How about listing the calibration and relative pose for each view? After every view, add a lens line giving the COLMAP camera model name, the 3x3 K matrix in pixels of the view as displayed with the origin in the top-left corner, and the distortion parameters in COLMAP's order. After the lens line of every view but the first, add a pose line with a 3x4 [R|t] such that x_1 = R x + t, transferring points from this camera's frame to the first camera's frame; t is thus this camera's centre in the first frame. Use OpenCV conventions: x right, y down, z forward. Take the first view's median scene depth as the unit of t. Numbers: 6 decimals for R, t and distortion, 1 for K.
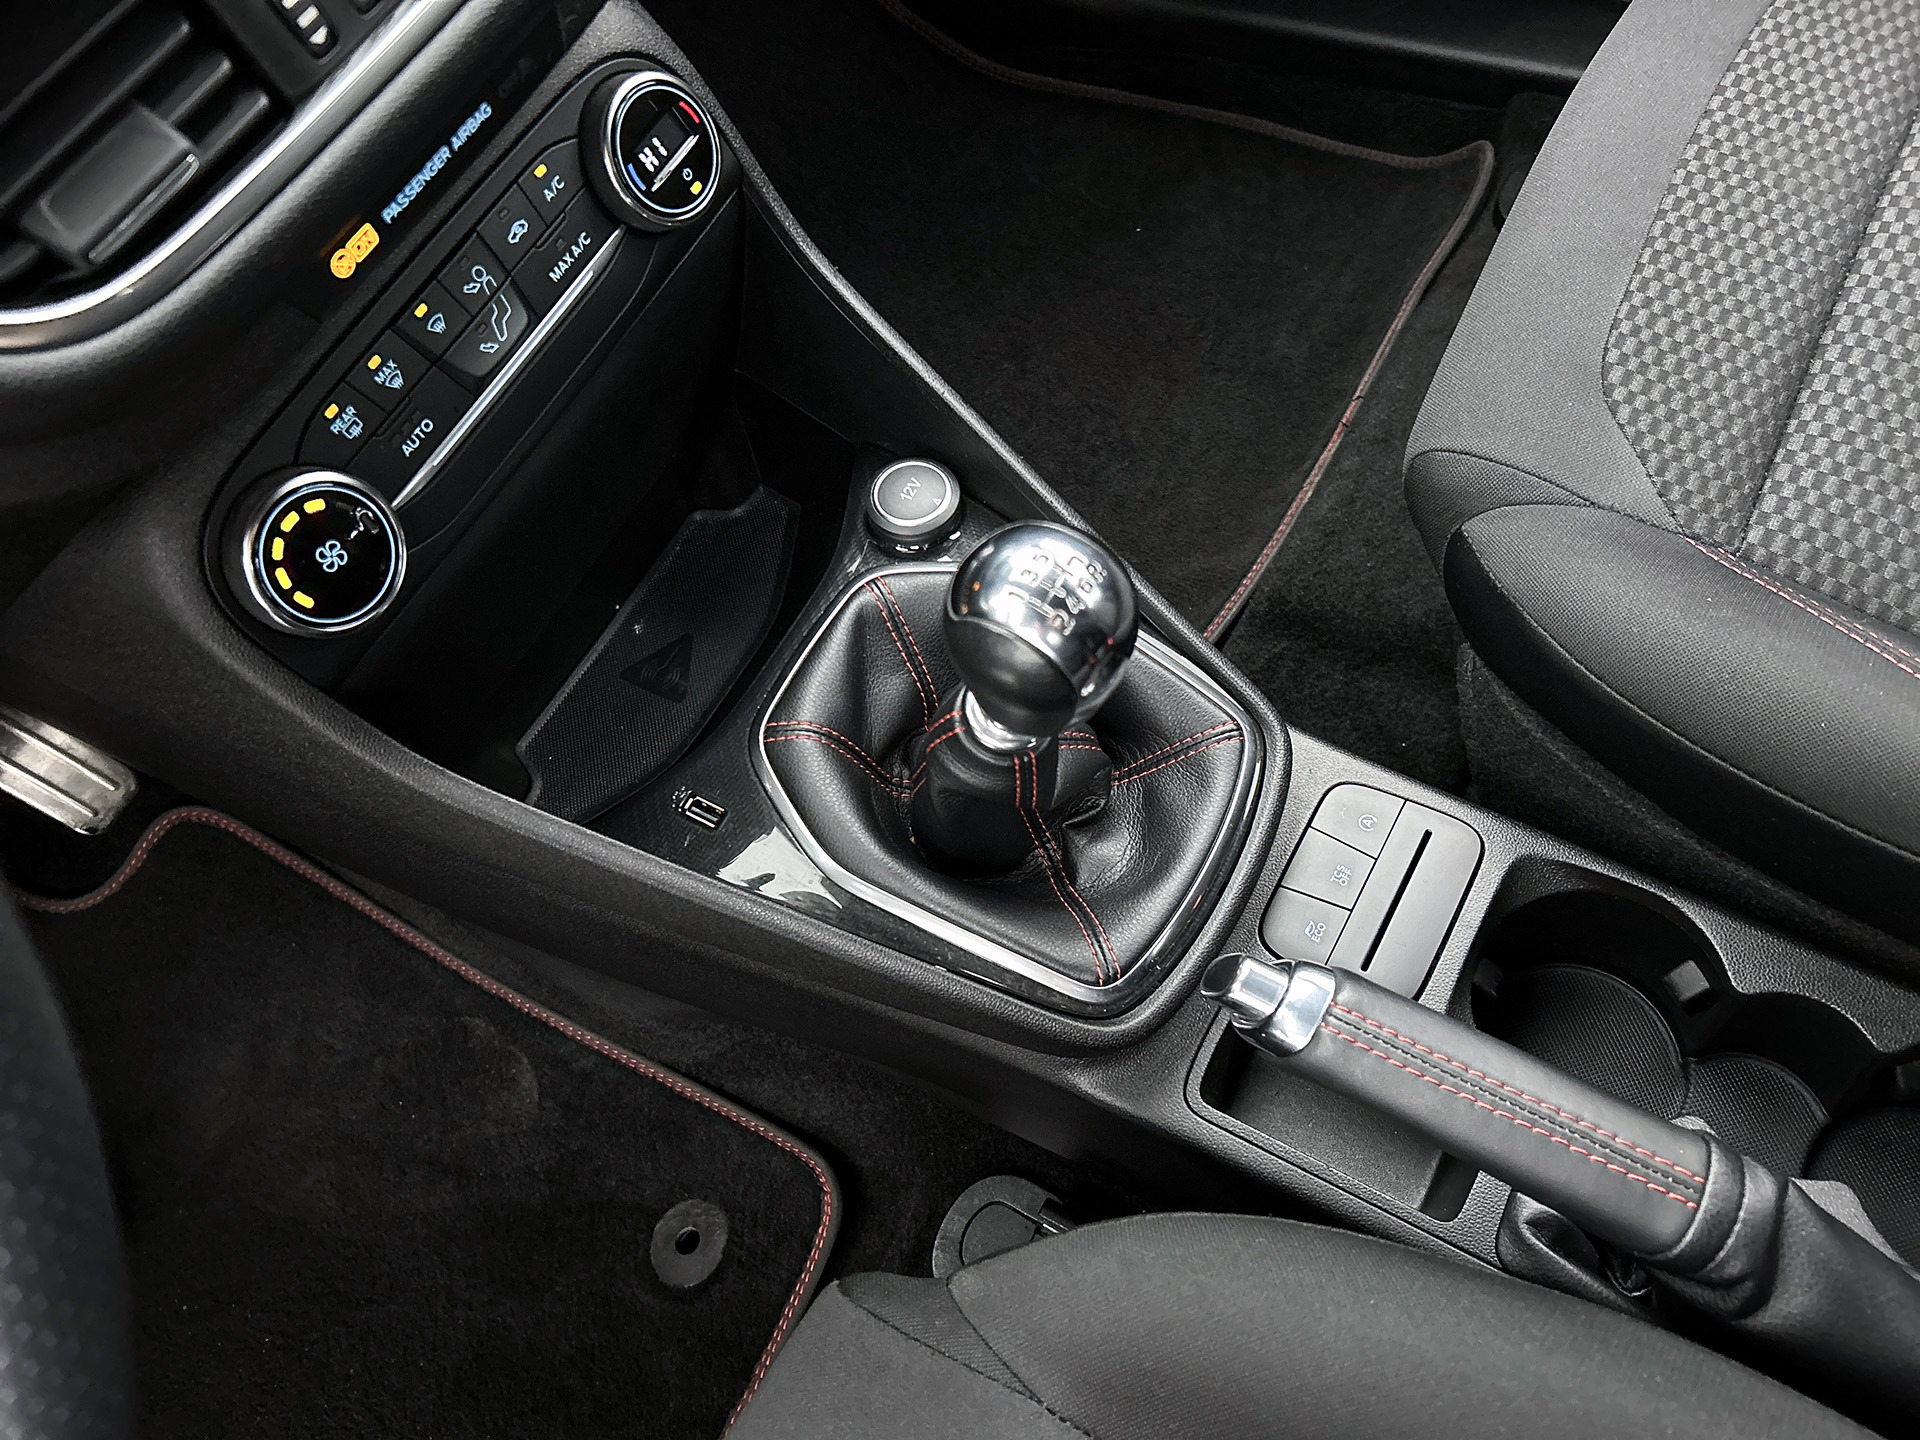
lens RADIAL K [[1470.5, 0, 975.6], [0, 1470.5, 704.7], [0, 0, 1]] dist [0.057173, -0.062728]
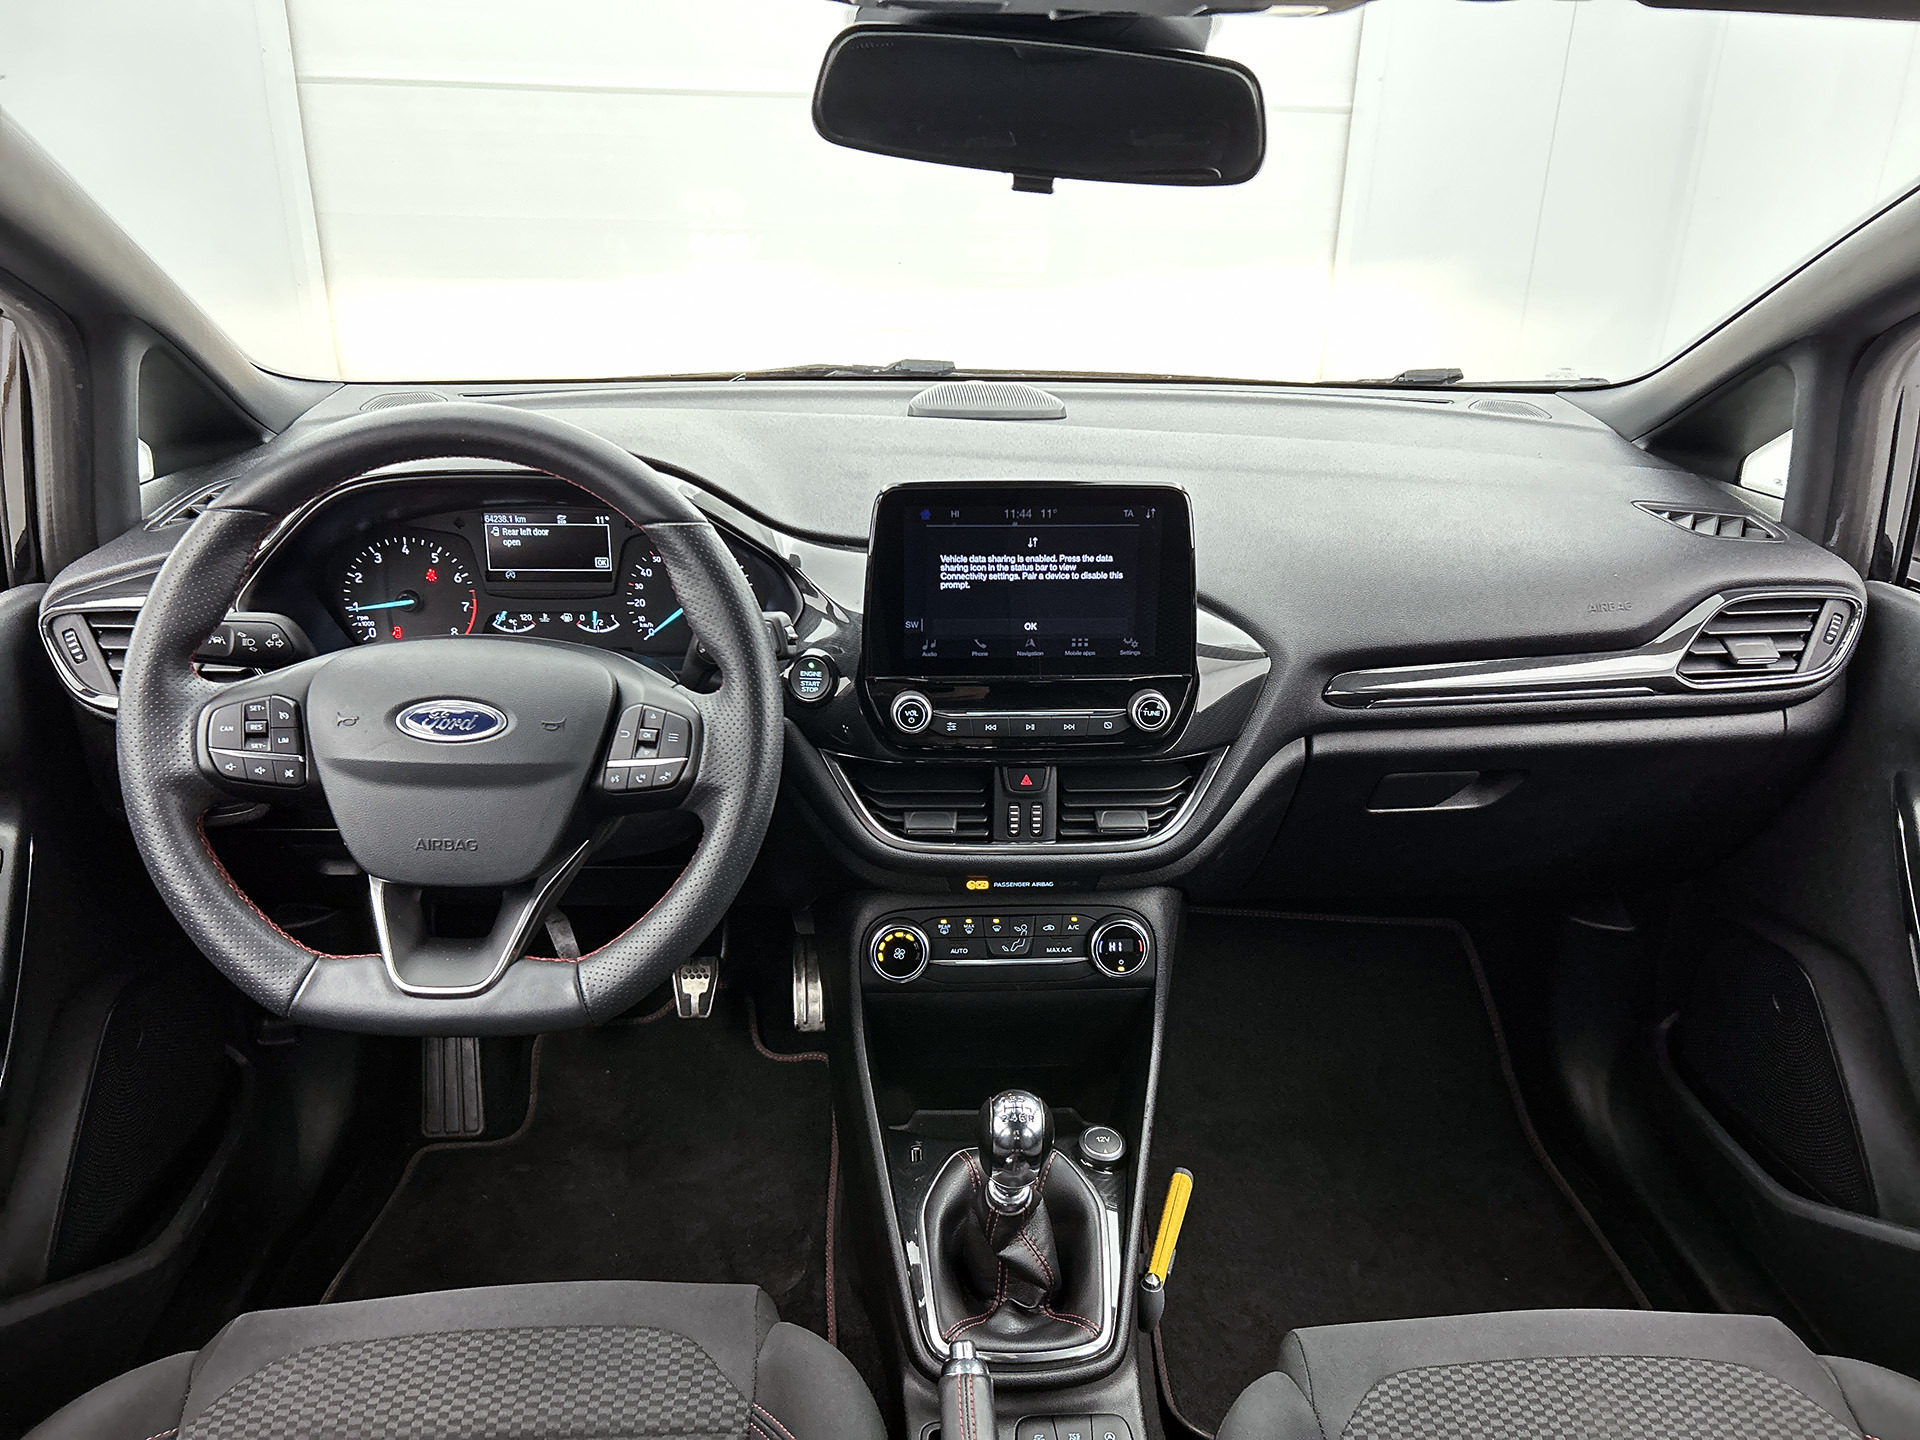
lens RADIAL K [[1470.5, 0, 975.6], [0, 1470.5, 704.7], [0, 0, 1]] dist [0.057173, -0.062728]
pose [[0.543538, 0.509338, -0.667189, 1.108929], [-0.785120, 0.589651, -0.189469, 0.029895], [0.296905, 0.626807, 0.720389, -1.087440]]
